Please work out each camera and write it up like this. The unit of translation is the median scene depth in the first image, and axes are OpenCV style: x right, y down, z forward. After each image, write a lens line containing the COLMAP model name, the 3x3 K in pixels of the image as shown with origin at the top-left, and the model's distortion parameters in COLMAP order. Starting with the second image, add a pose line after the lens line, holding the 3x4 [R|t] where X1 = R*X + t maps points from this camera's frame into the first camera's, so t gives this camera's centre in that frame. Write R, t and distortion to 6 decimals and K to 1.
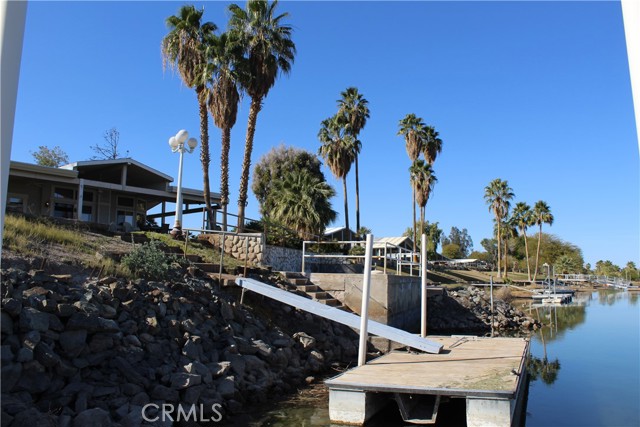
lens RADIAL K [[544.0, 0, 322.8], [0, 544.0, 214.7], [0, 0, 1]] dist [-0.105704, 0.036422]
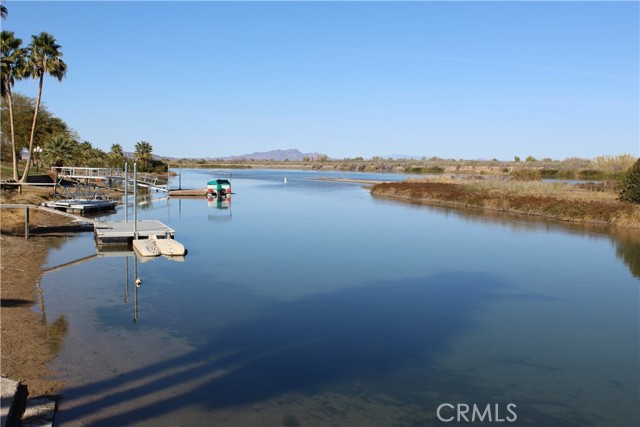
lens RADIAL K [[723.4, 0, 319.7], [0, 723.4, 212.9], [0, 0, 1]] dist [-0.010794, 0.000000]
pose [[0.664917, -0.040366, 0.745826, 0.055150], [-0.102947, 0.984056, 0.145040, 0.023622], [-0.739789, -0.173220, 0.650160, 0.373014]]
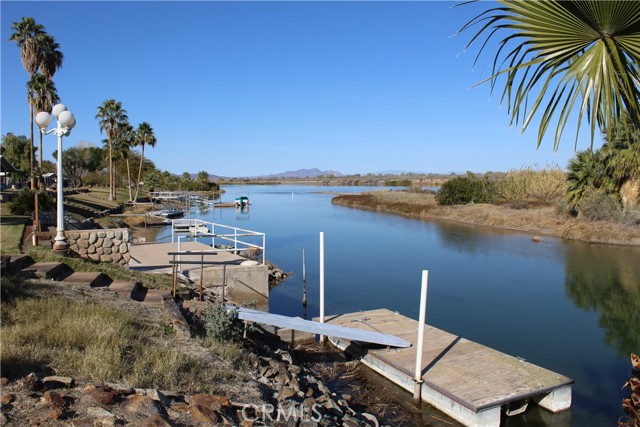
lens RADIAL K [[544.0, 0, 323.6], [0, 544.0, 214.3], [0, 0, 1]] dist [-0.105704, 0.036422]
pose [[0.685181, -0.058255, 0.726040, -0.136714], [-0.072129, 0.986470, 0.147222, -0.035925], [-0.724793, -0.153242, 0.671709, 0.059996]]
